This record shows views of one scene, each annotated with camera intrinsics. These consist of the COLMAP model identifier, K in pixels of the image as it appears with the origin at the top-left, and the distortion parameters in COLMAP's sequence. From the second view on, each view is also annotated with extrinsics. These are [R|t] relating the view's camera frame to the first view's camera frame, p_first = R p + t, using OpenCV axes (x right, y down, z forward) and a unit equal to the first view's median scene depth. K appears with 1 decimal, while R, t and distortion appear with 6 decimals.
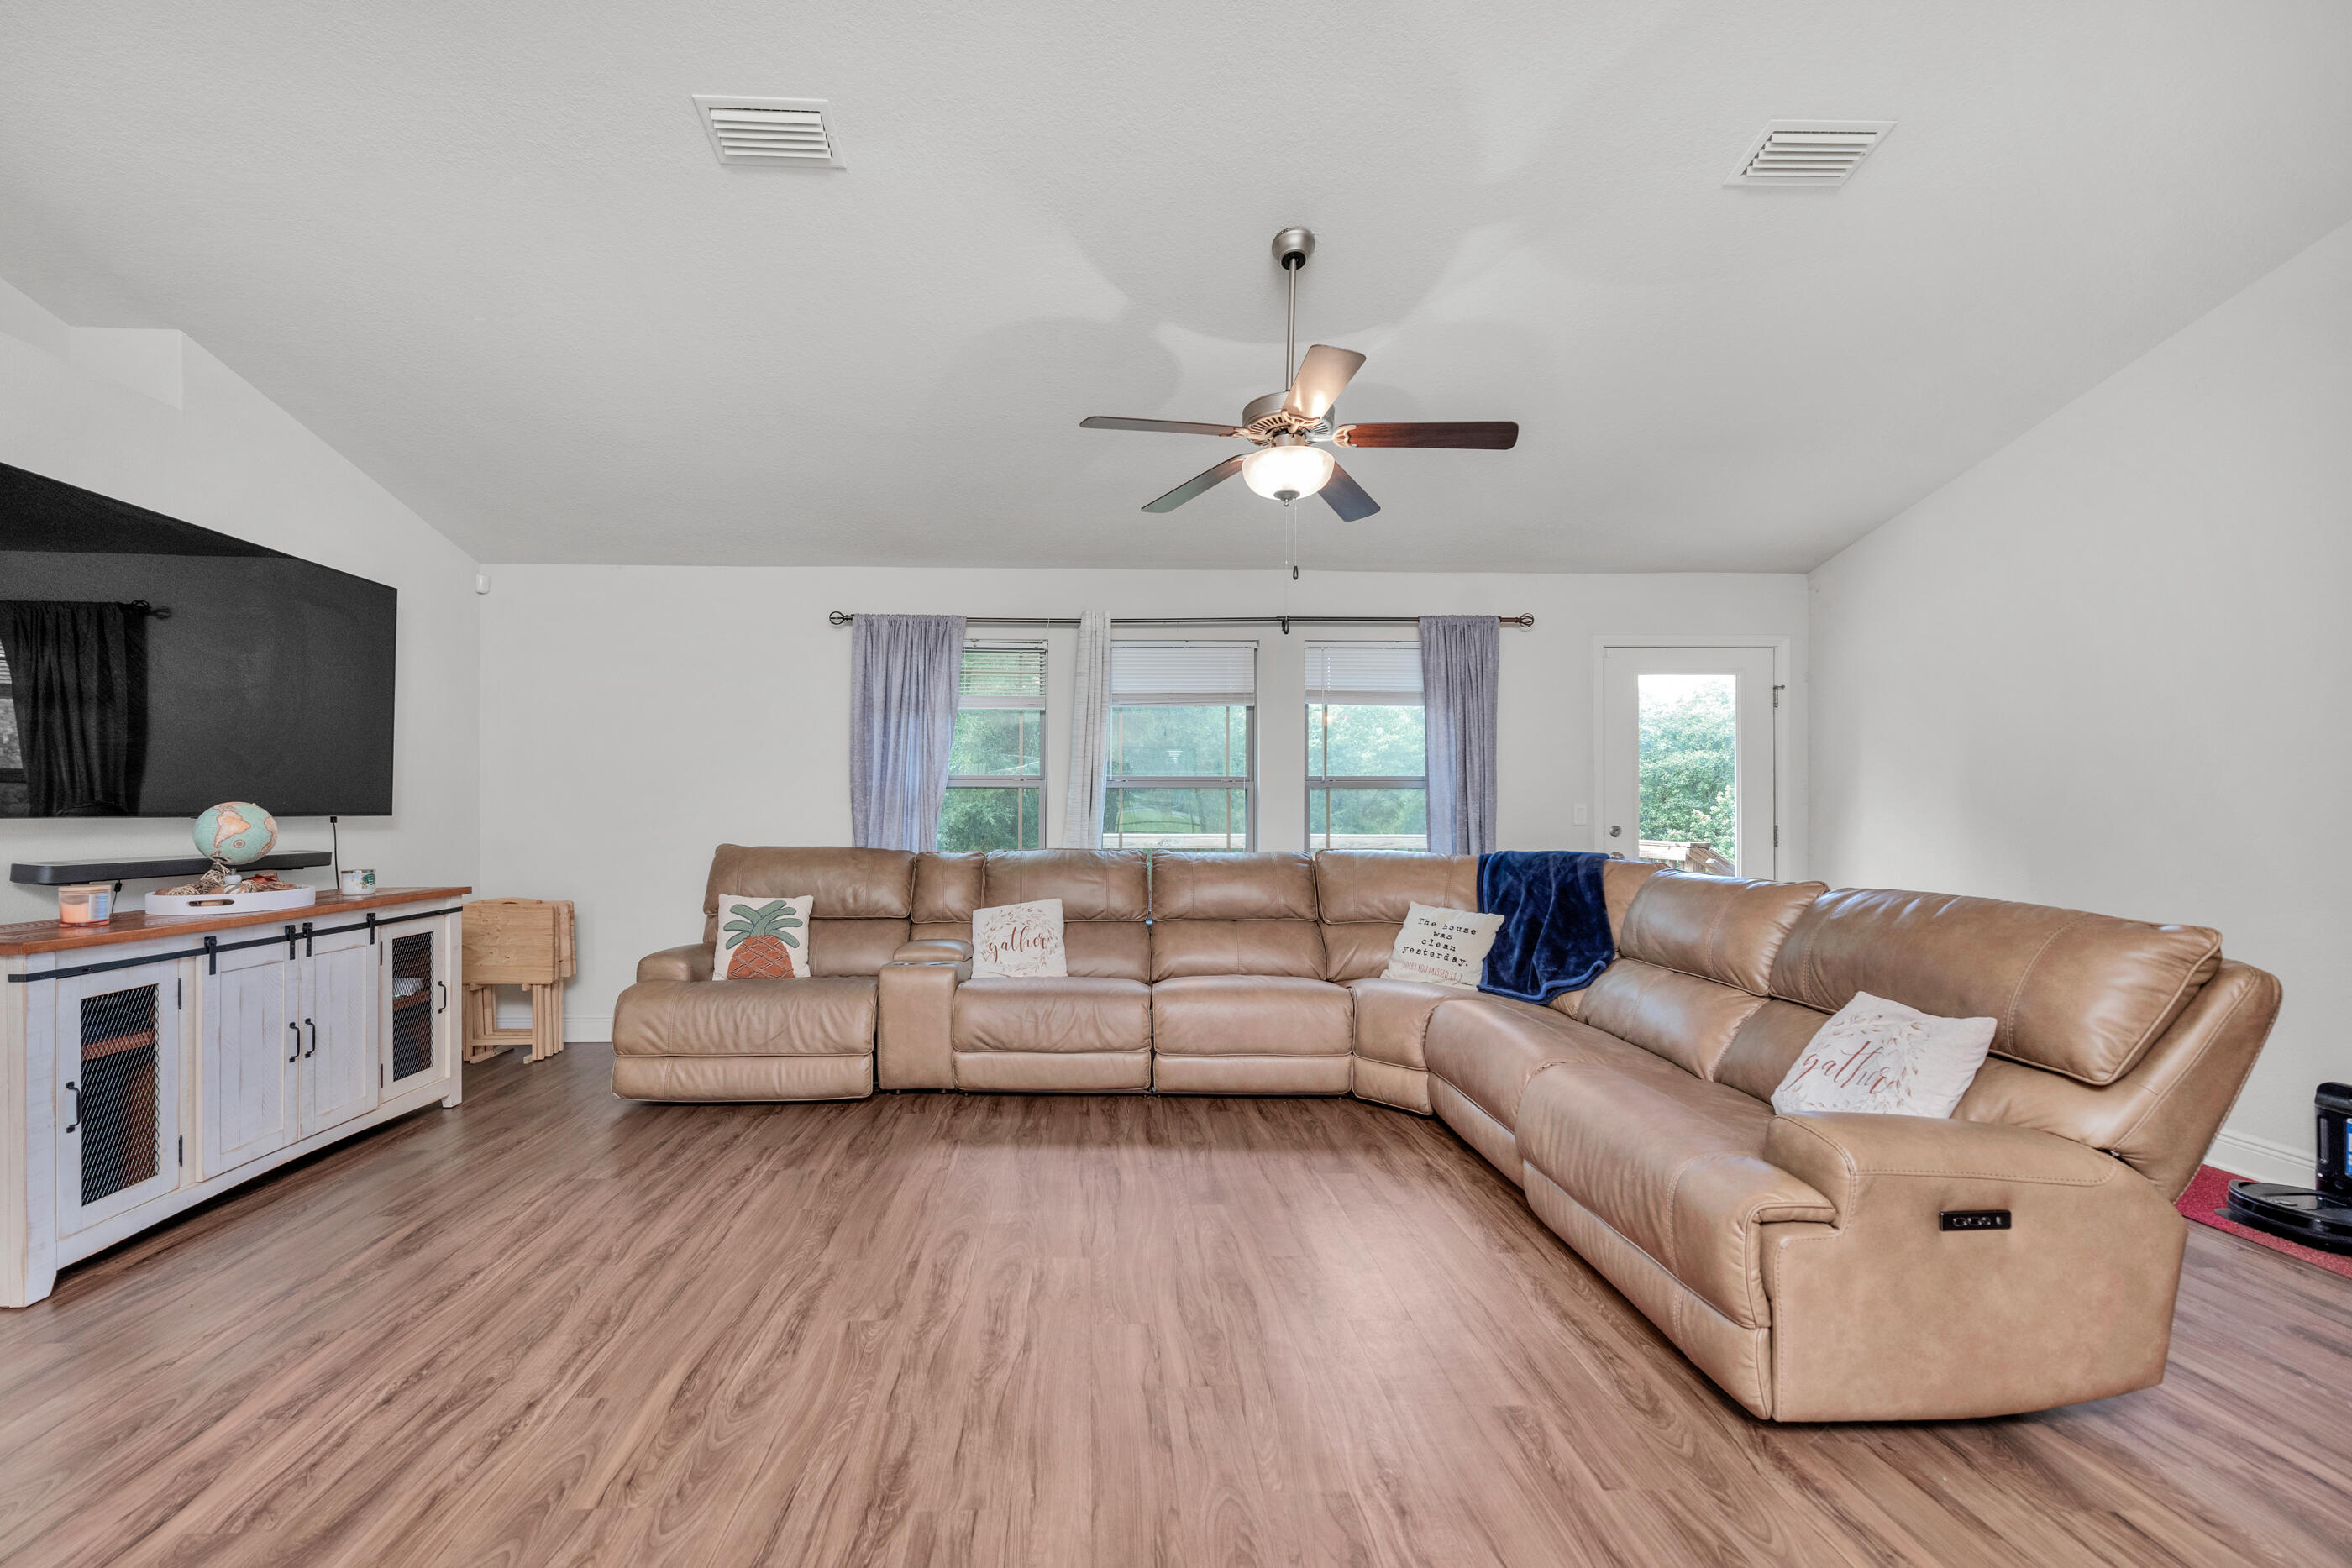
lens RADIAL K [[958.2, 0, 1115.1], [0, 958.2, 790.0], [0, 0, 1]] dist [0.002562, 0.000393]
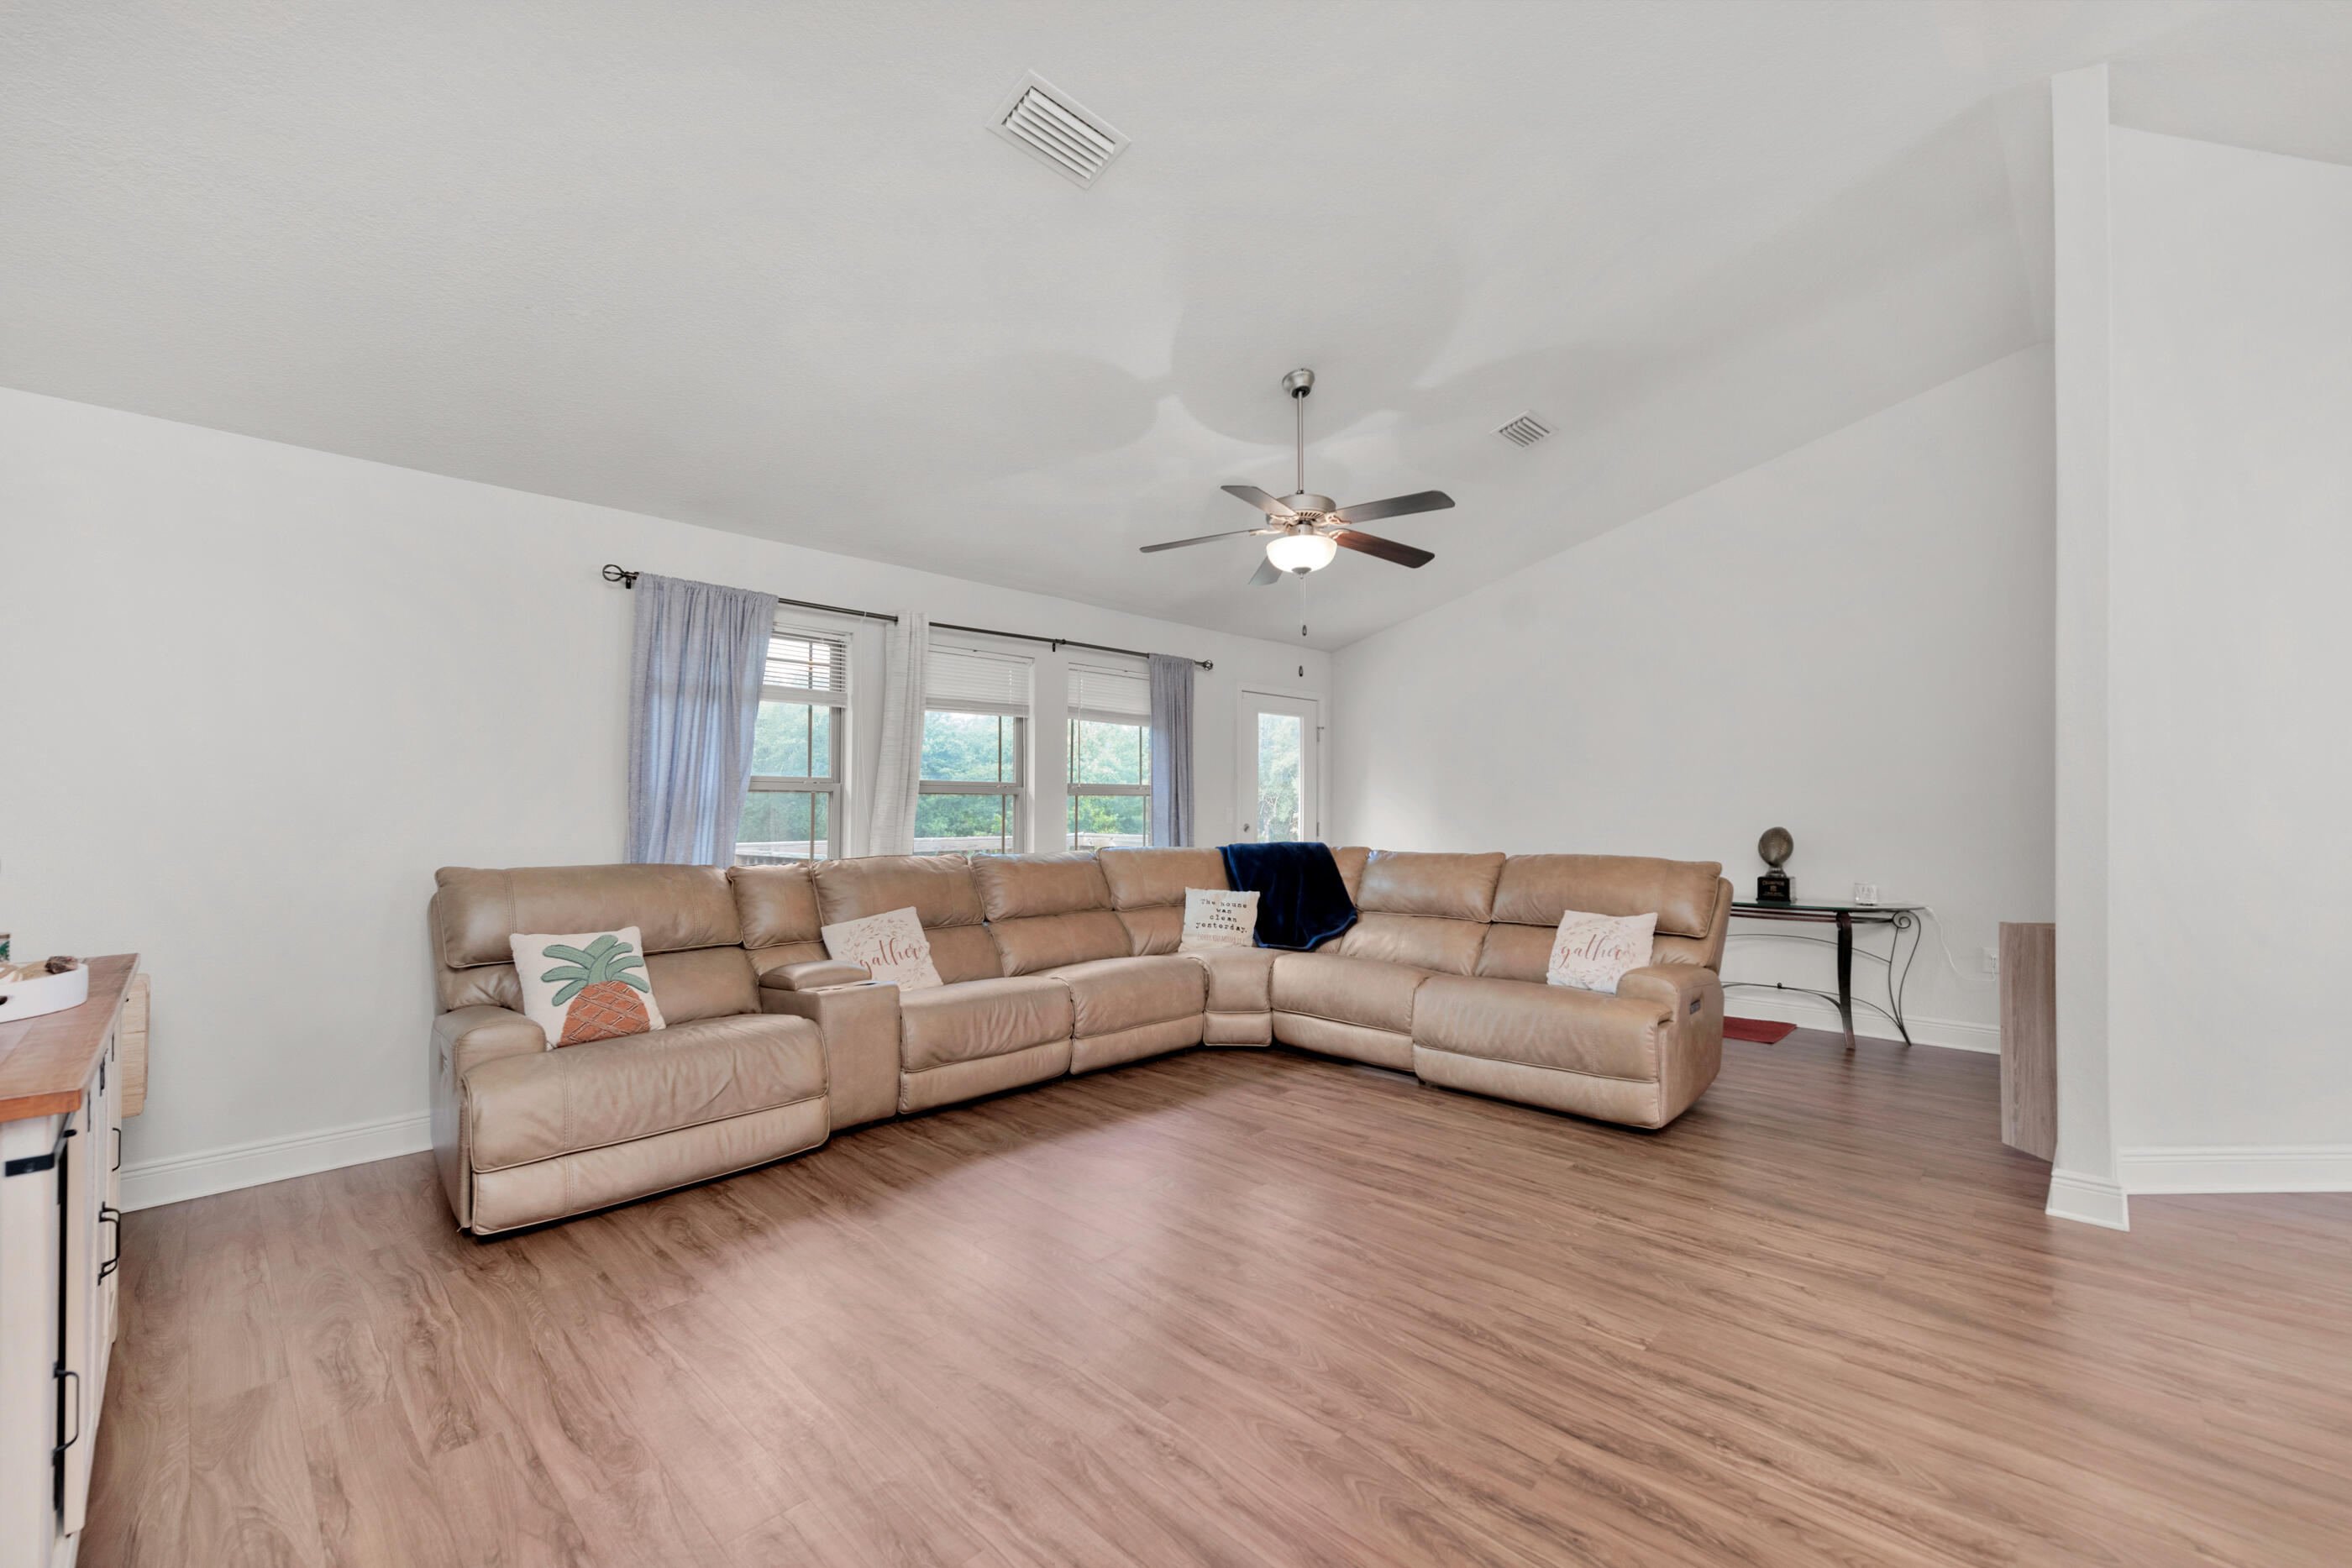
lens RADIAL K [[965.7, 0, 1176.0], [0, 965.7, 784.0], [0, 0, 1]] dist [0.007949, -0.000047]
pose [[0.707027, 0.015272, 0.707022, -0.671054], [-0.011592, 0.999883, -0.010005, -0.004458], [-0.707092, -0.001122, 0.707121, 0.146191]]
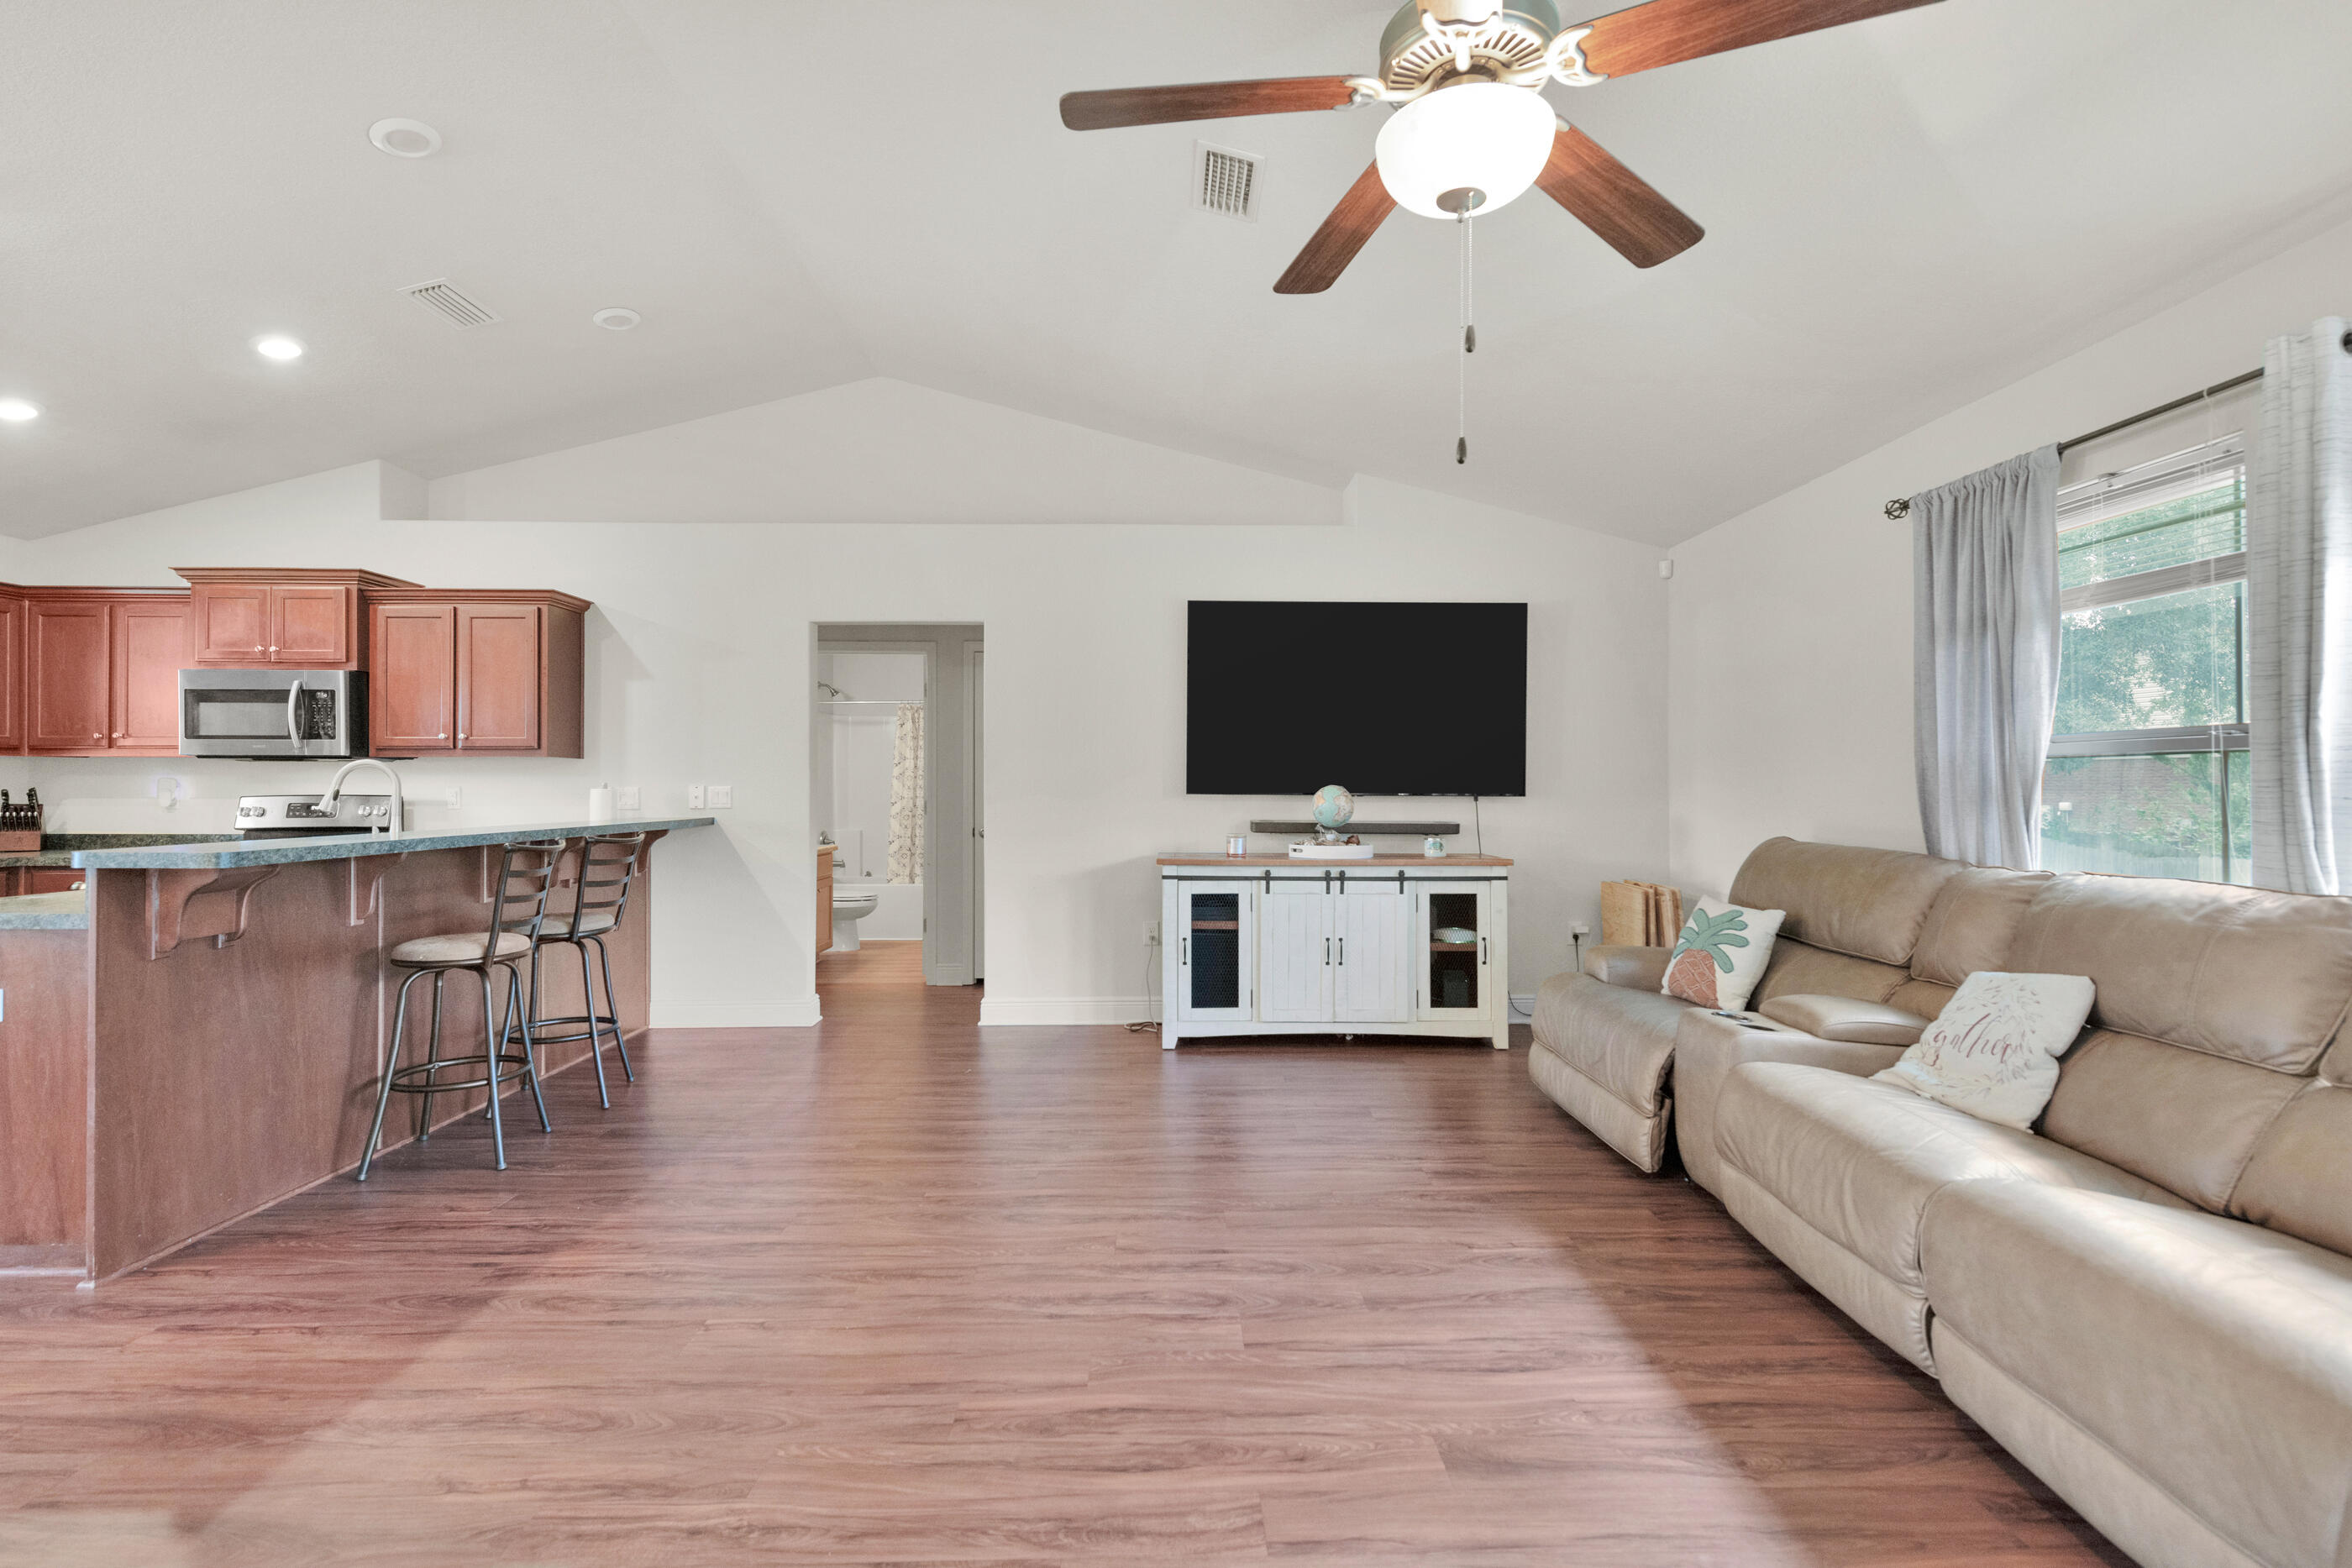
lens RADIAL K [[1030.4, 0, 1165.5], [0, 1030.4, 778.5], [0, 0, 1]] dist [0.012938, -0.005498]
pose [[-0.008023, -0.008480, -0.999932, 0.578111], [0.012940, 0.999879, -0.008584, 0.011467], [0.999884, -0.013008, -0.007913, 0.648039]]
